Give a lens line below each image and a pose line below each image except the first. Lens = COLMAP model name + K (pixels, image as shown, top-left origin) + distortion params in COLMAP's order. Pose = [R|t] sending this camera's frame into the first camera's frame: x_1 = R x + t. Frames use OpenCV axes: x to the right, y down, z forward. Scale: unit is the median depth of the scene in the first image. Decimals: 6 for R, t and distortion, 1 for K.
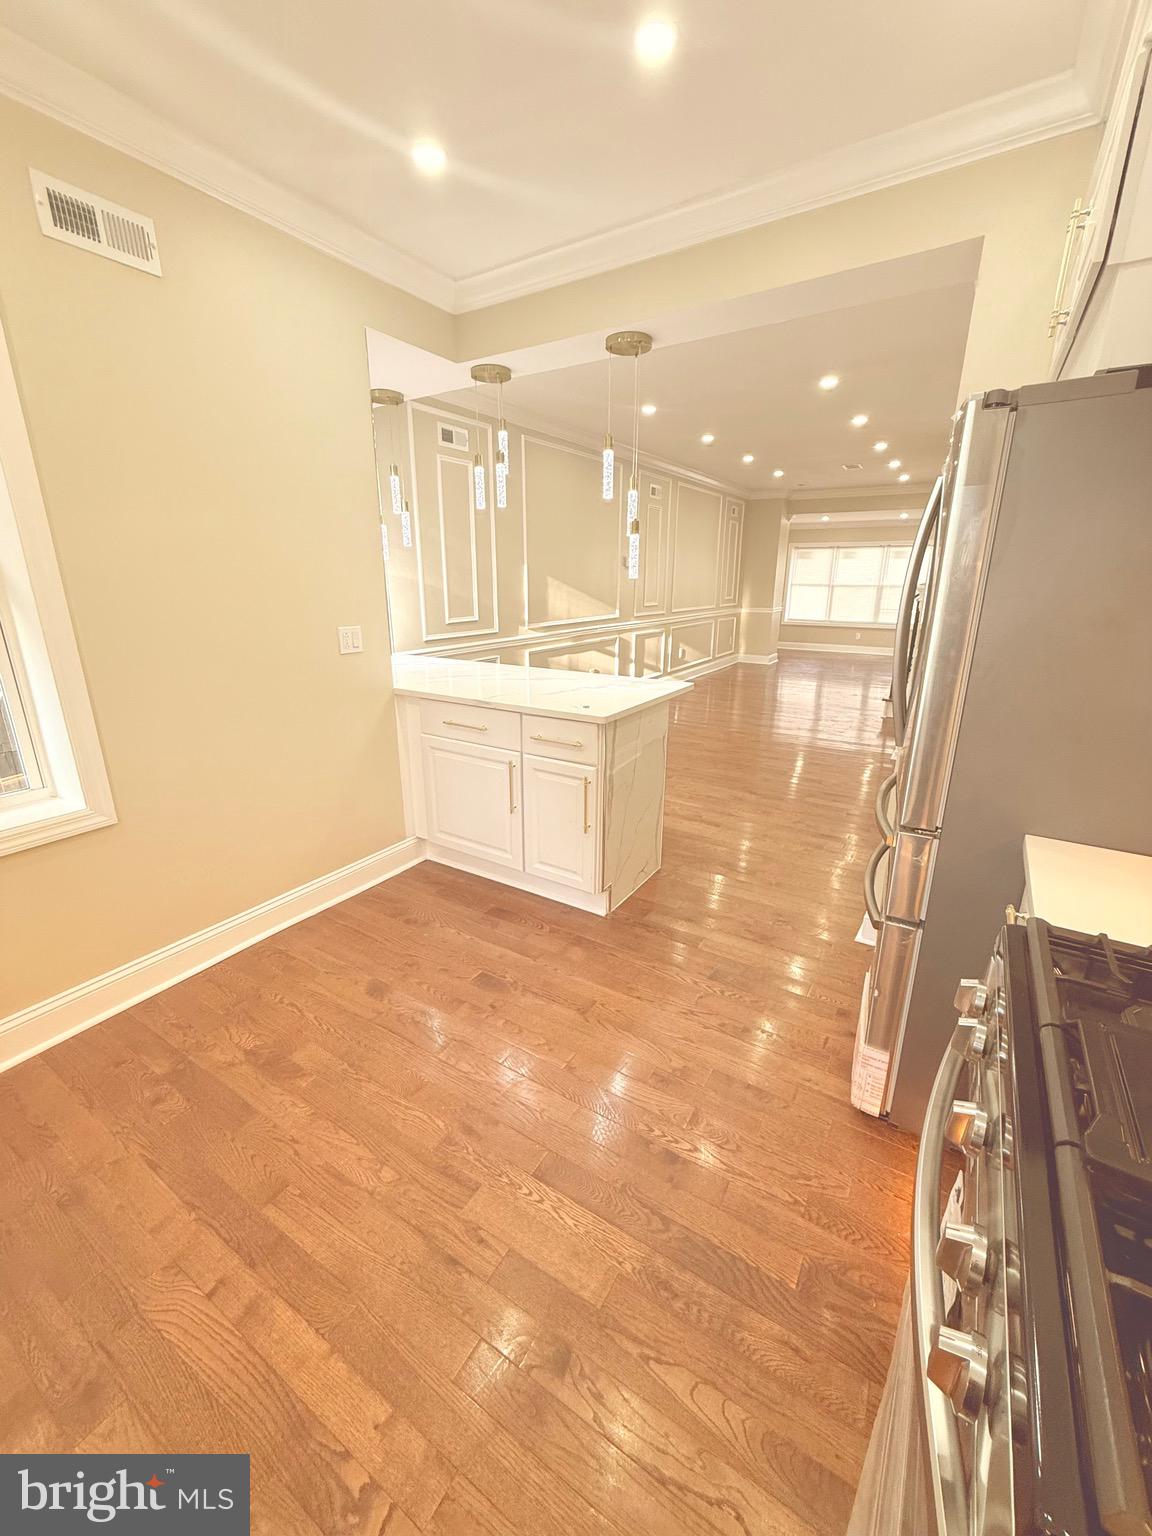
lens RADIAL K [[614.3, 0, 575.4], [0, 614.3, 761.6], [0, 0, 1]] dist [-0.001360, -0.000164]
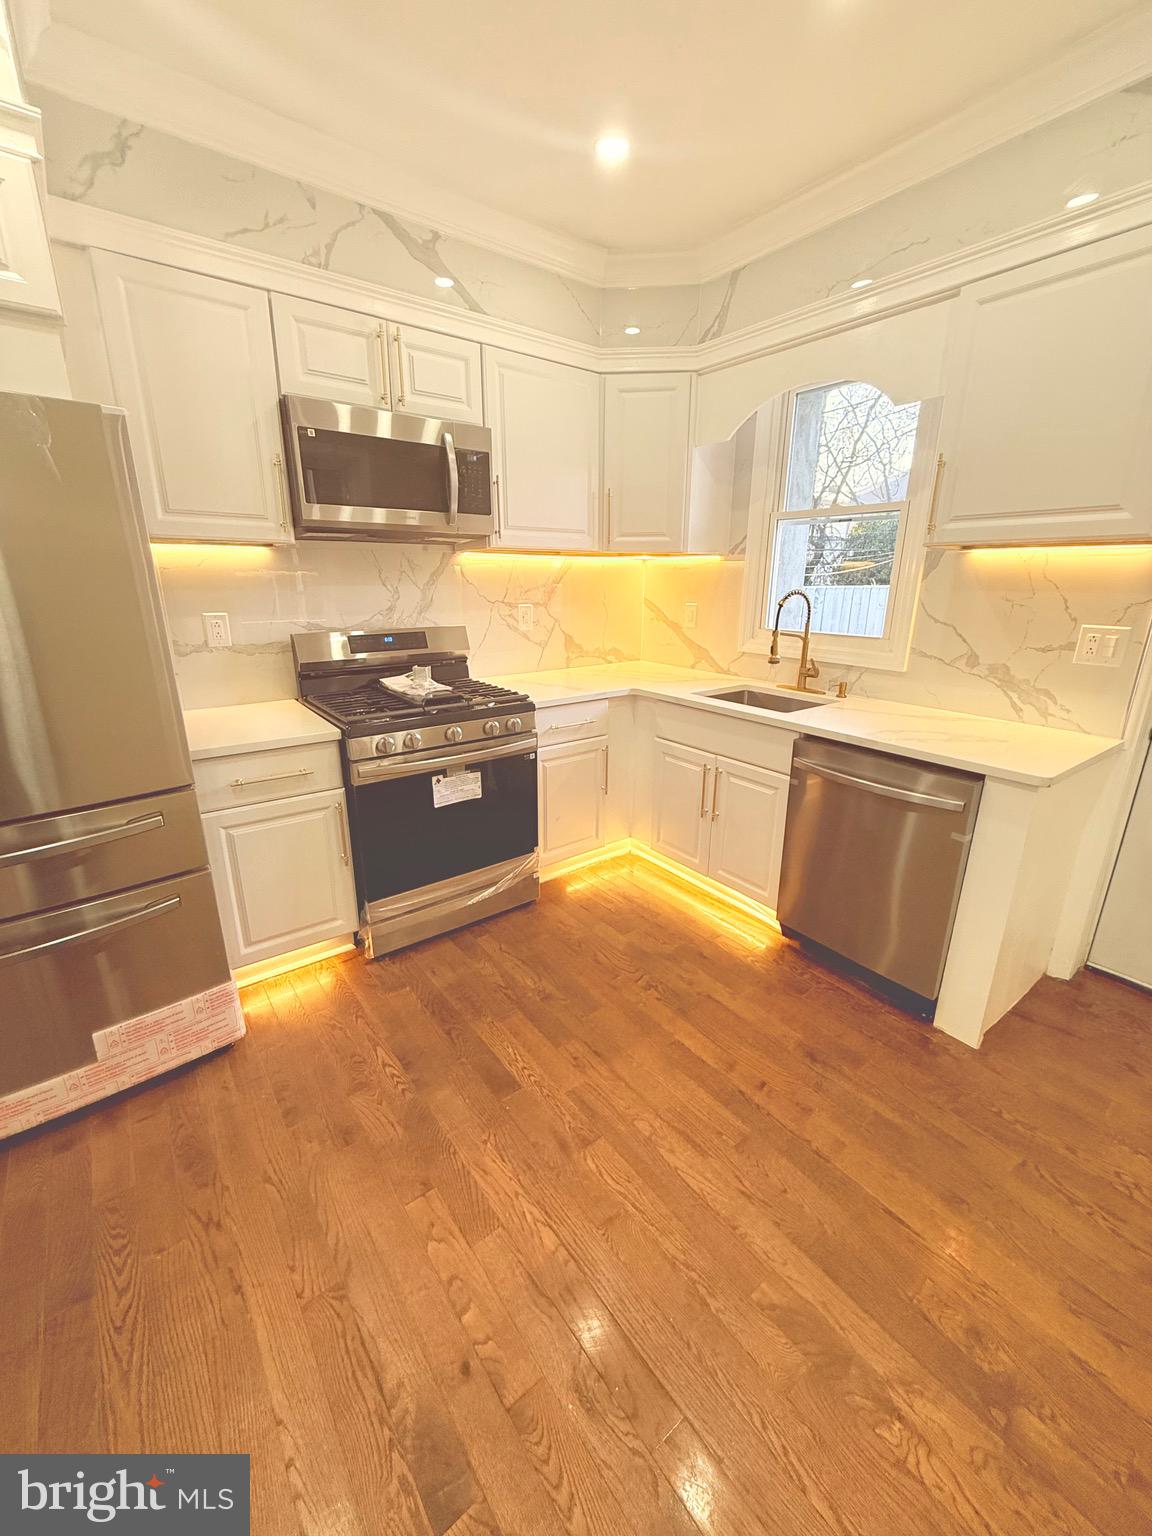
lens RADIAL K [[614.3, 0, 575.4], [0, 614.3, 761.6], [0, 0, 1]] dist [-0.001360, -0.000164]
pose [[-0.937487, -0.114009, 0.328817, -0.127329], [0.089899, 0.833421, 0.545277, -0.122560], [-0.336209, 0.540750, -0.771072, 0.410081]]
